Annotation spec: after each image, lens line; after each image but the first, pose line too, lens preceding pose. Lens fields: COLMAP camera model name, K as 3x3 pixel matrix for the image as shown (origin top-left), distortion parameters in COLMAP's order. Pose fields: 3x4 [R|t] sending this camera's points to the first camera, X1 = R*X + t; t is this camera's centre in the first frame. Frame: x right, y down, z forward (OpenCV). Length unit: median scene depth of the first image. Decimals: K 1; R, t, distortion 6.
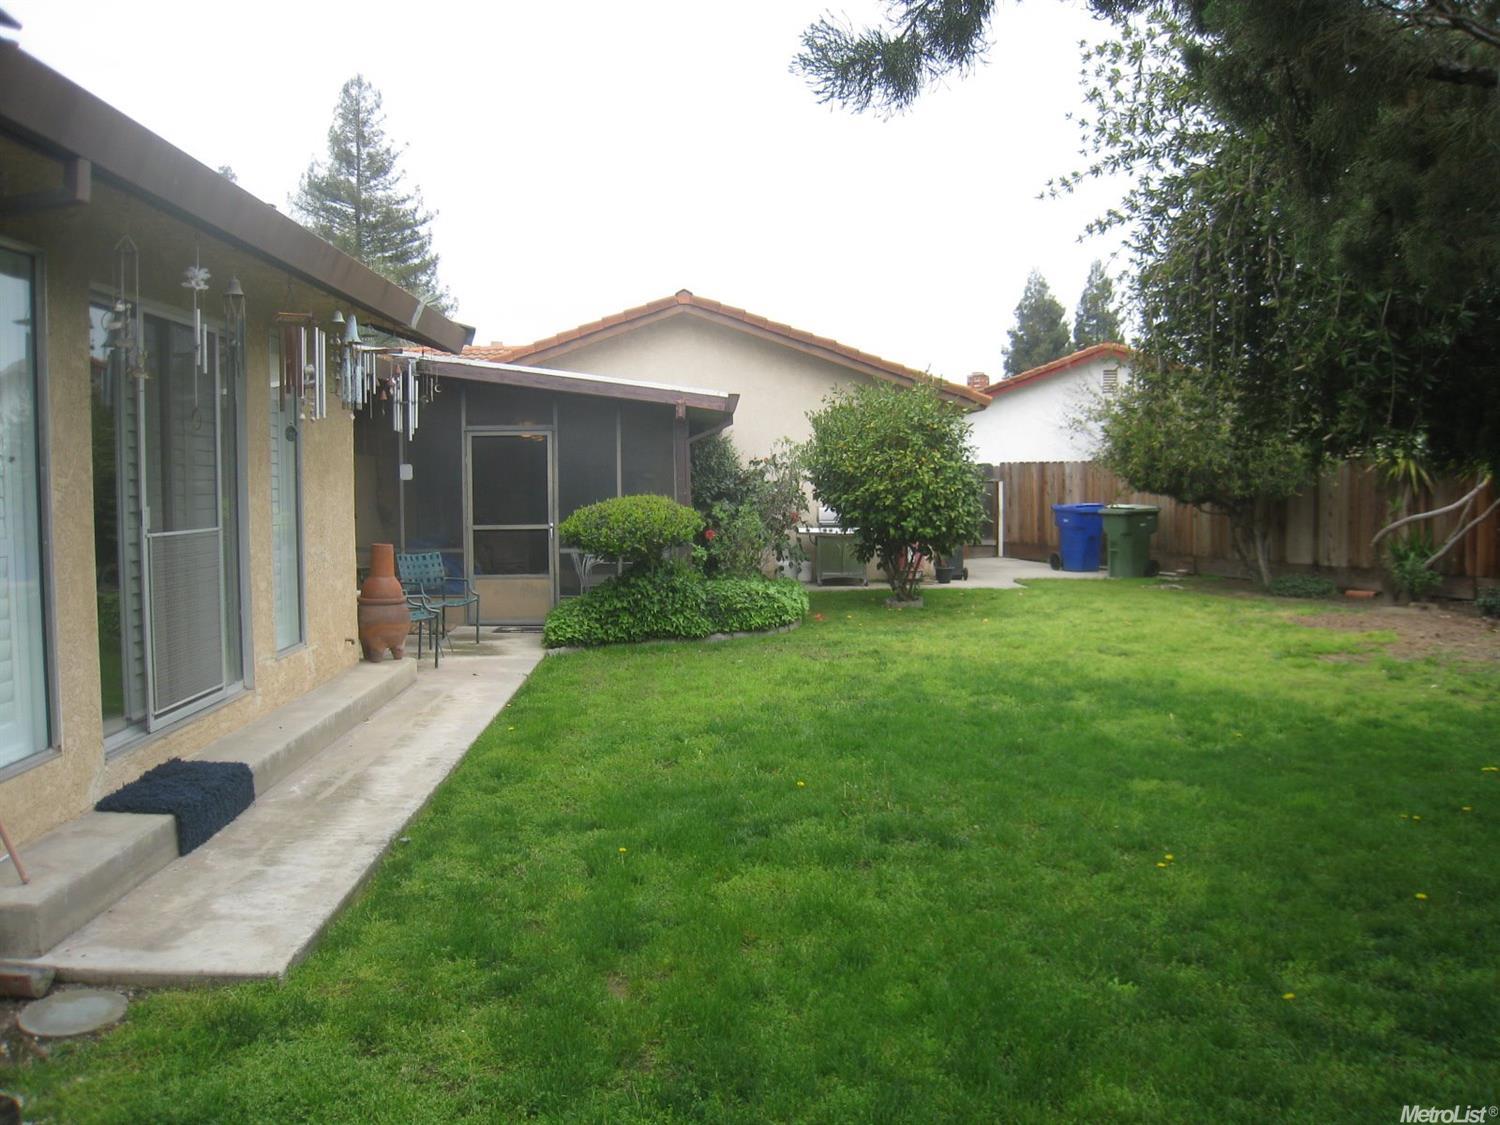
lens RADIAL K [[1242.0, 0, 752.5], [0, 1242.0, 557.6], [0, 0, 1]] dist [-0.160083, 0.087563]
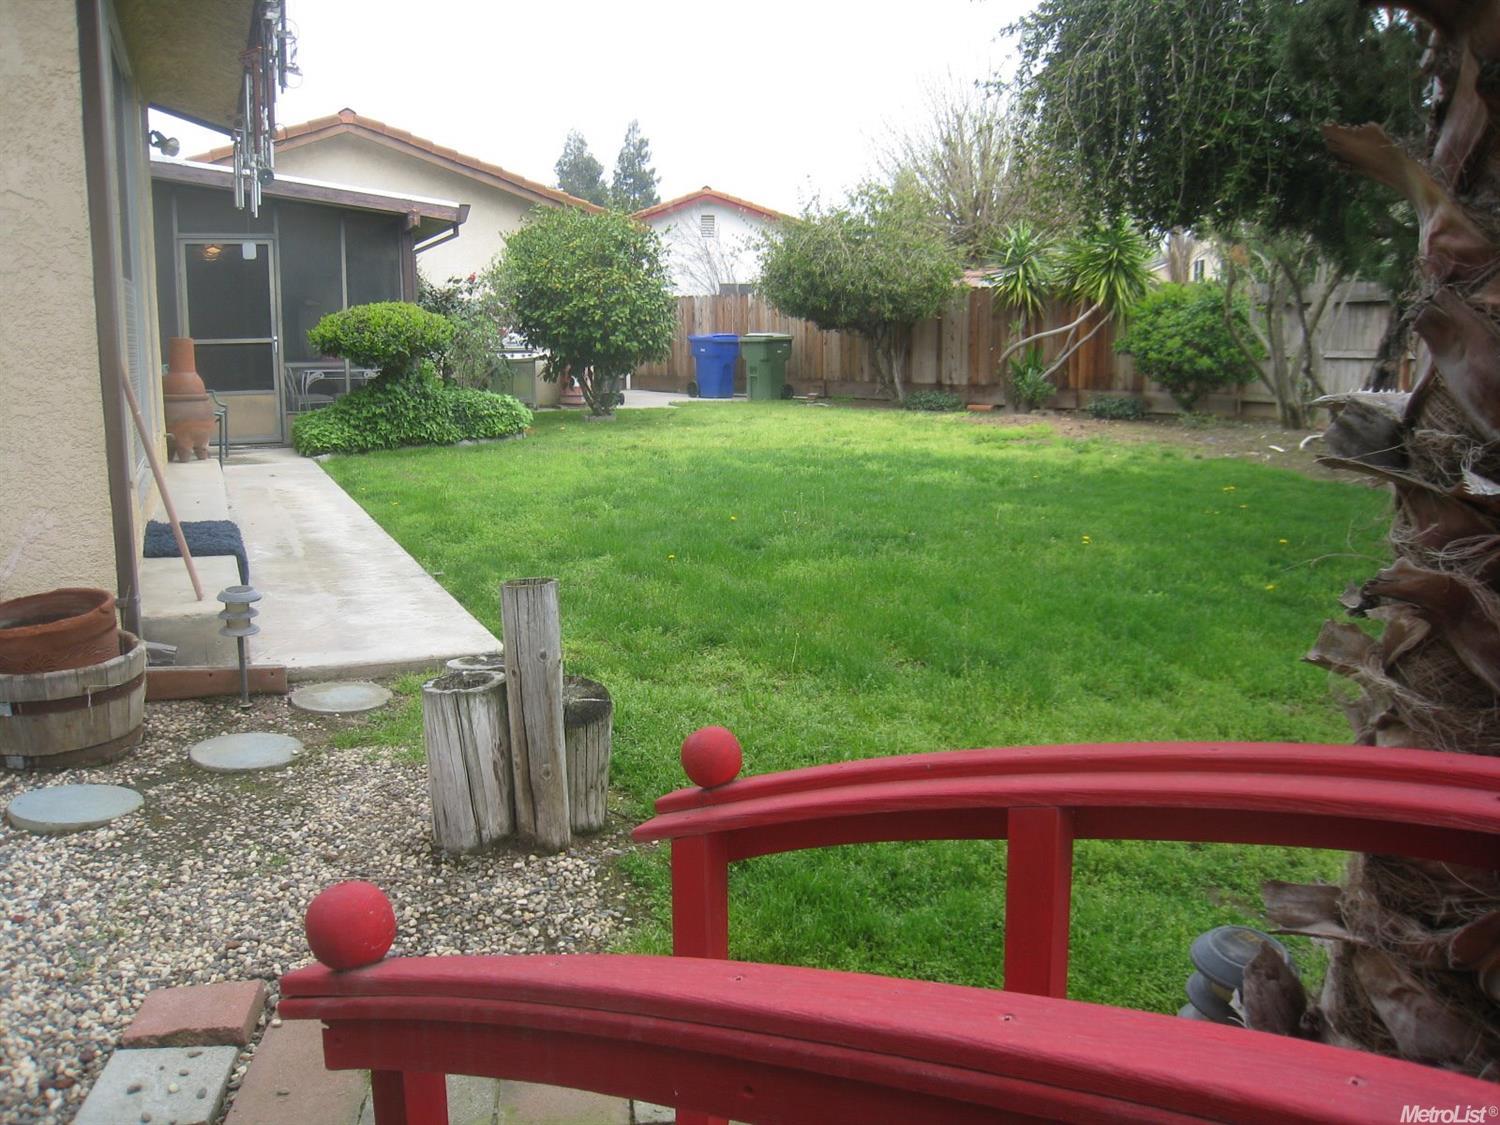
lens RADIAL K [[1242.0, 0, 741.3], [0, 1242.0, 554.7], [0, 0, 1]] dist [-0.160083, 0.087563]
pose [[0.929502, -0.059531, 0.363981, -0.152190], [0.020623, 0.993733, 0.109865, 0.038732], [-0.368240, -0.094613, 0.924904, -0.019877]]
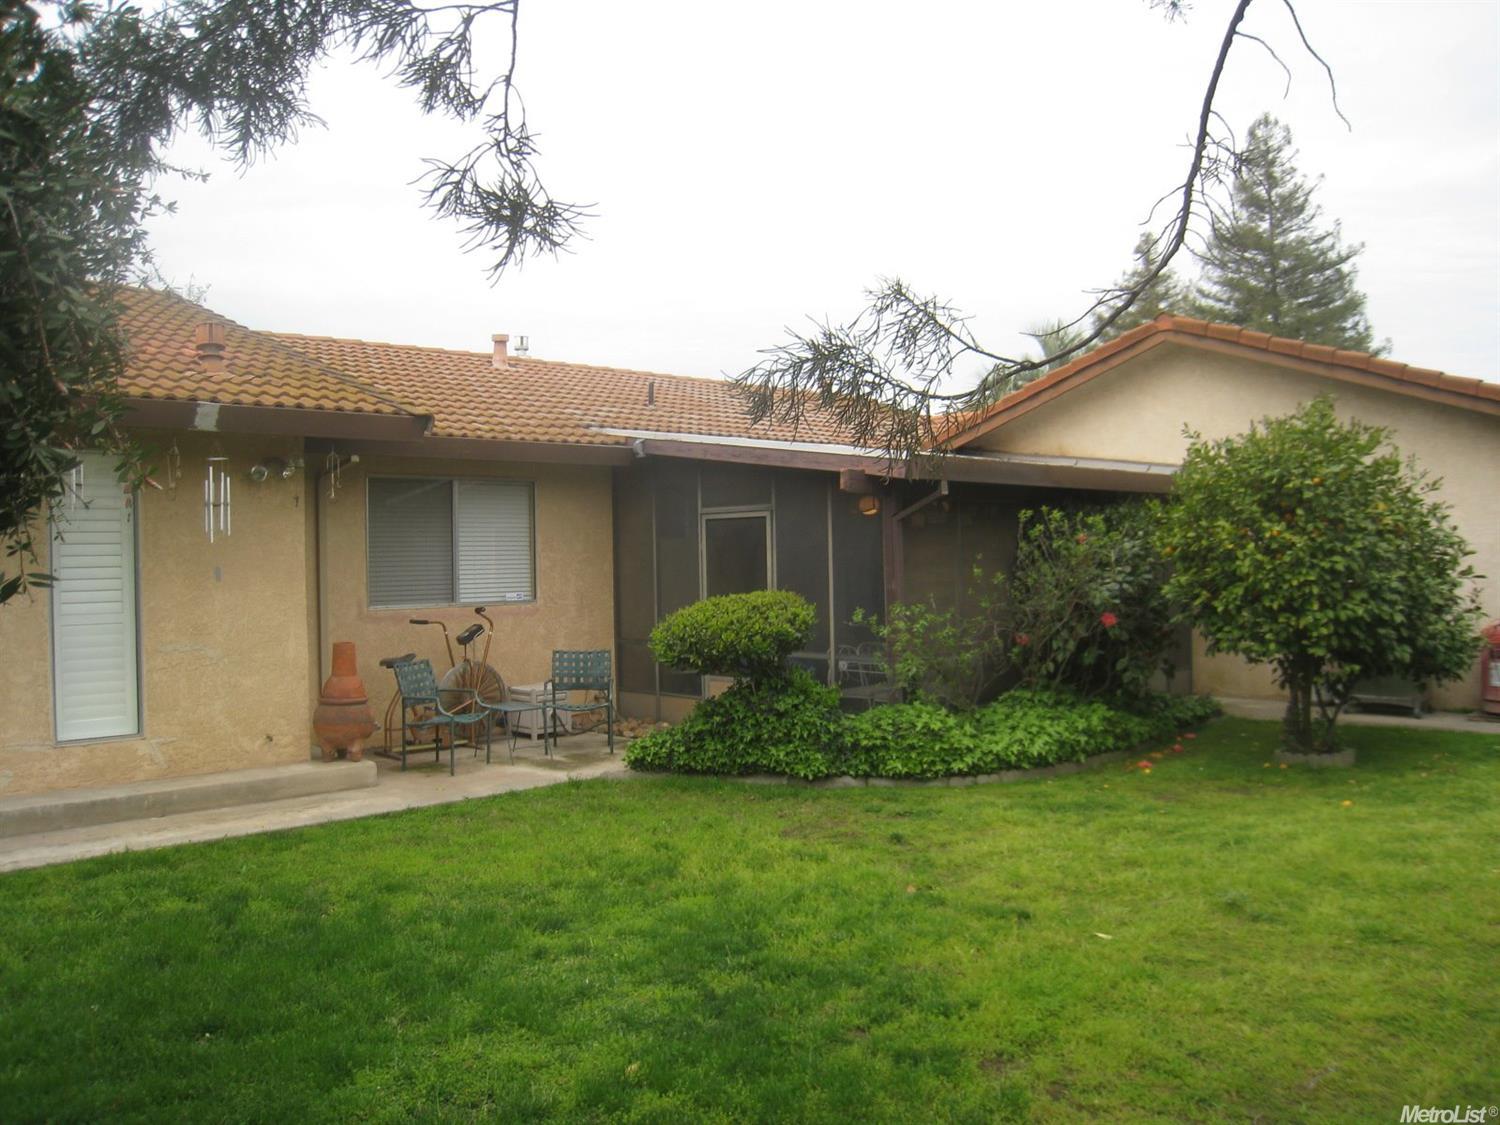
lens RADIAL K [[1242.0, 0, 742.2], [0, 1242.0, 552.5], [0, 0, 1]] dist [-0.160083, 0.087563]
pose [[0.649193, -0.007807, -0.760584, 0.401284], [-0.033692, 0.998671, -0.039009, -0.034291], [0.759877, 0.050950, 0.648067, 0.370362]]
